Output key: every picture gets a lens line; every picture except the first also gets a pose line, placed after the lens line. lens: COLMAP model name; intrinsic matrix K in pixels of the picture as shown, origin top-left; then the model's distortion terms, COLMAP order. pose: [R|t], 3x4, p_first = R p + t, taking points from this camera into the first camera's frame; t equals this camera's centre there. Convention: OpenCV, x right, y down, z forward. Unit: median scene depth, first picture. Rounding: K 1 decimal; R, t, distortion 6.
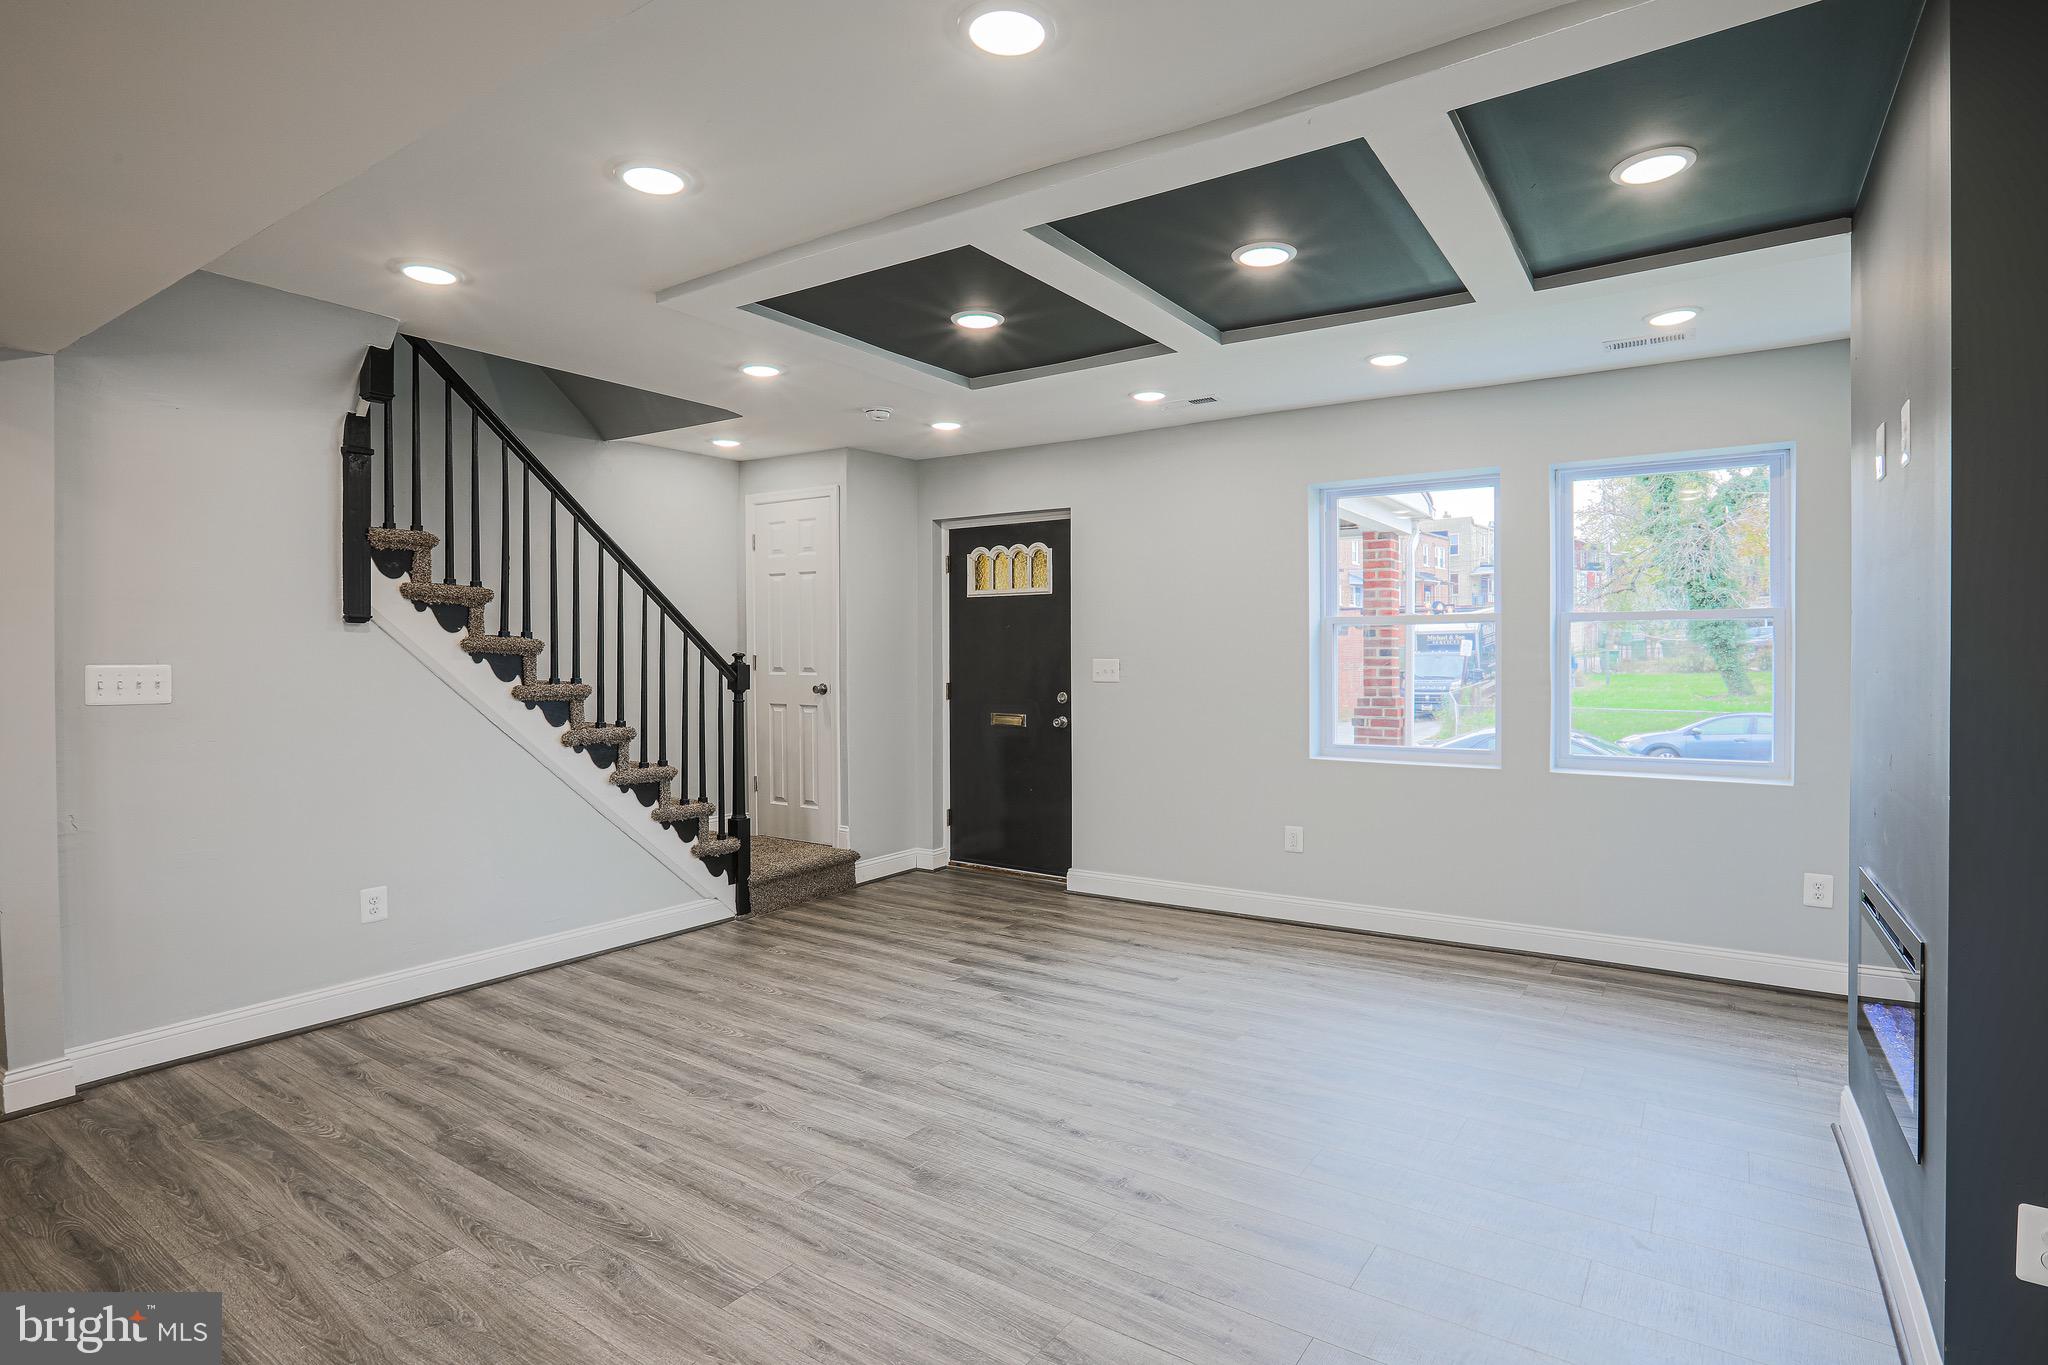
lens RADIAL K [[970.8, 0, 1017.4], [0, 970.8, 668.0], [0, 0, 1]] dist [-0.062013, 0.023611]
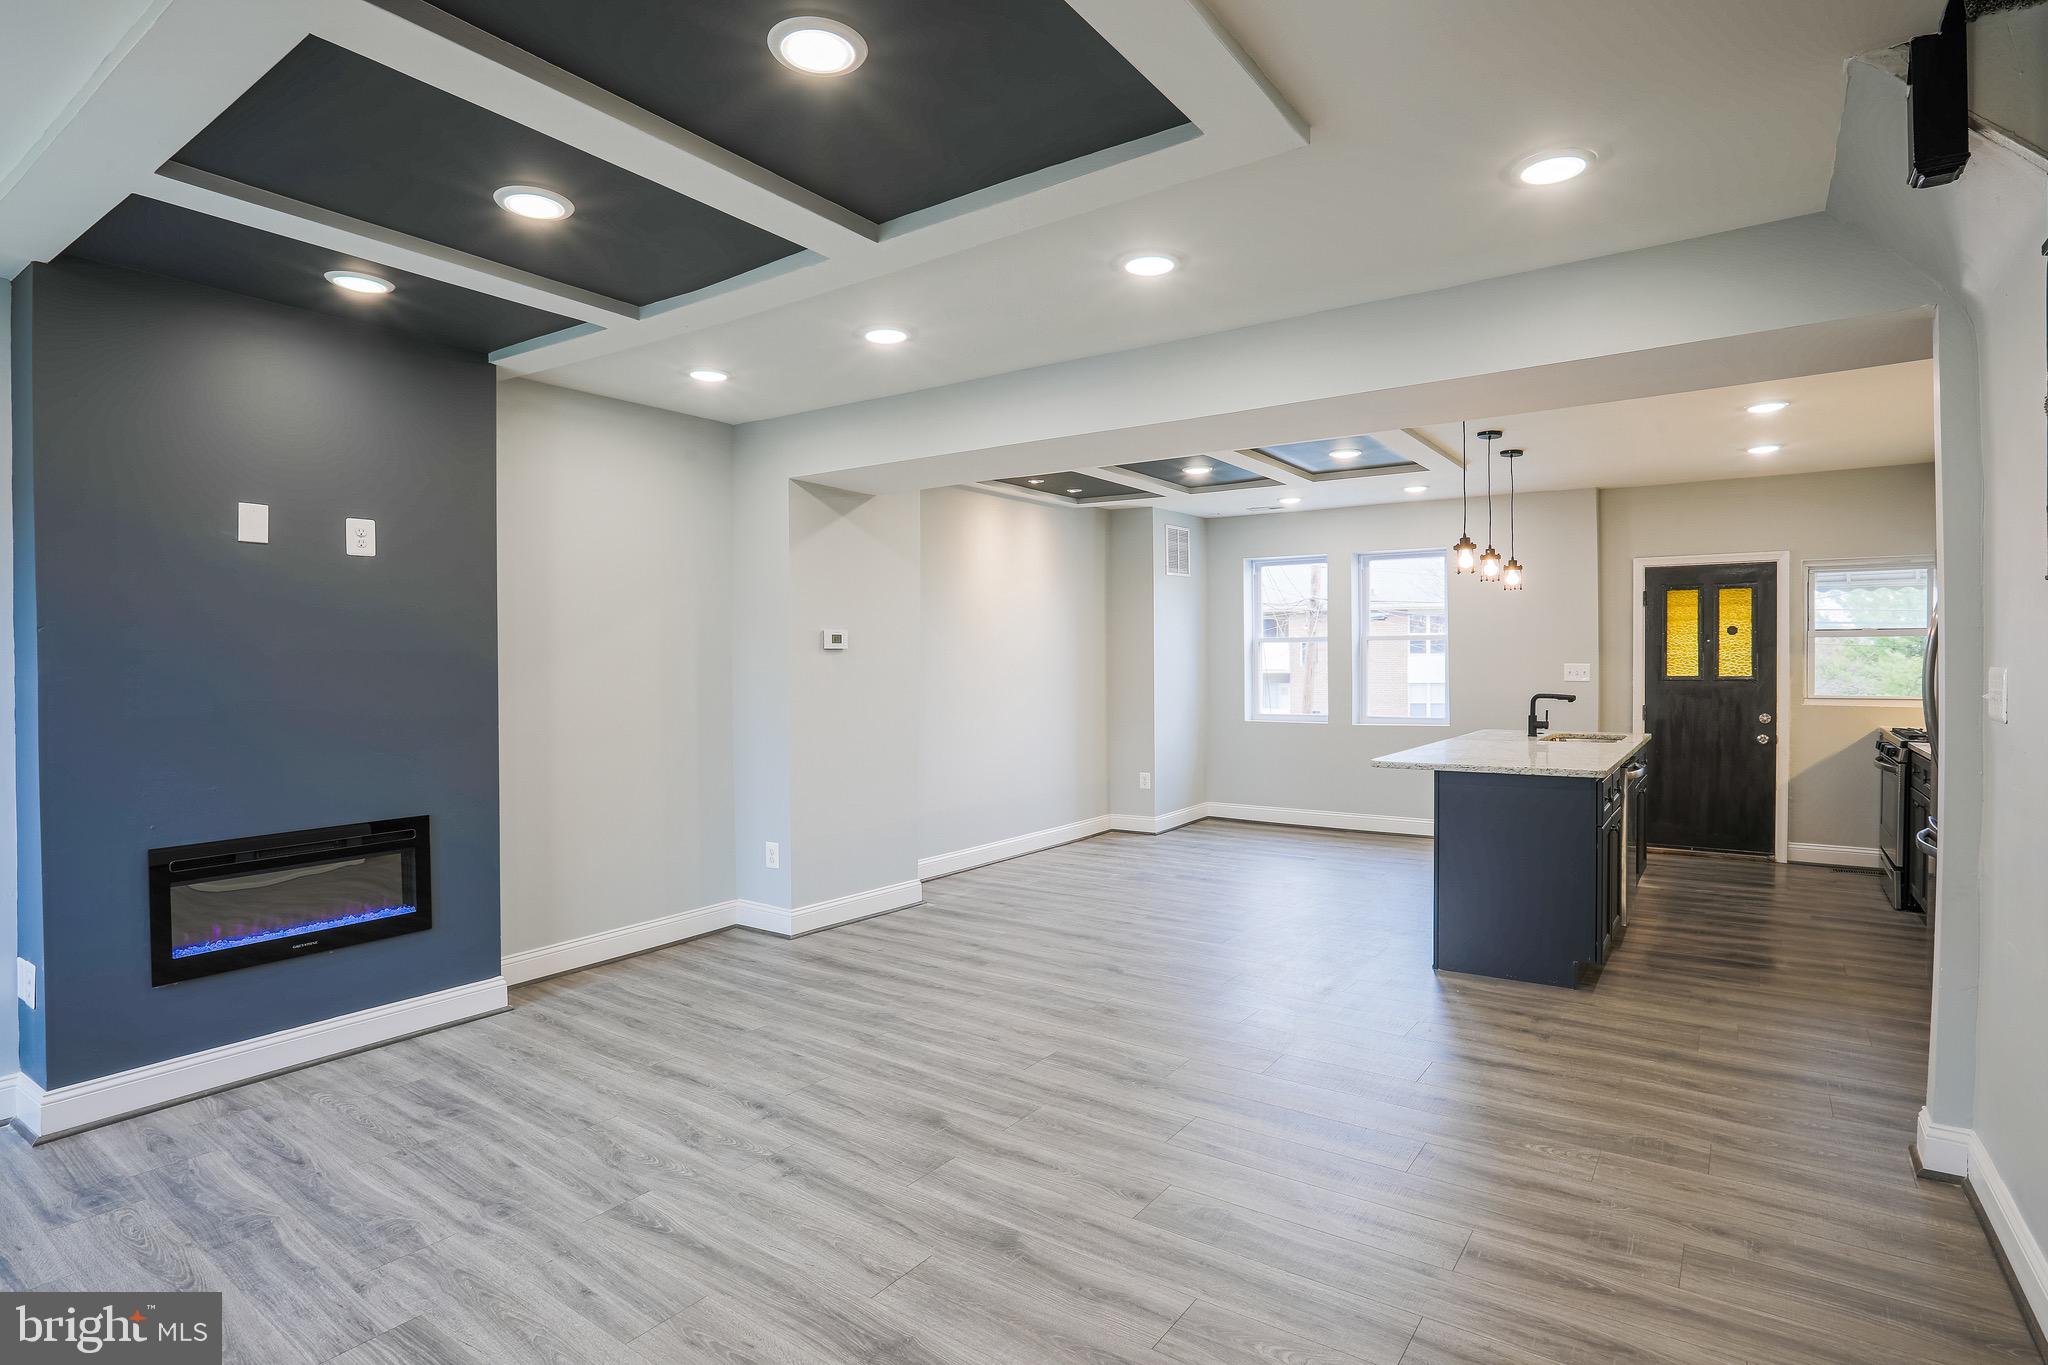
lens RADIAL K [[970.8, 0, 1017.4], [0, 970.8, 668.0], [0, 0, 1]] dist [-0.062013, 0.023611]
pose [[-0.999725, 0.009133, 0.021601, -0.162462], [0.009594, 0.999726, 0.021331, -0.025111], [-0.021400, 0.021532, -0.999539, 1.537603]]
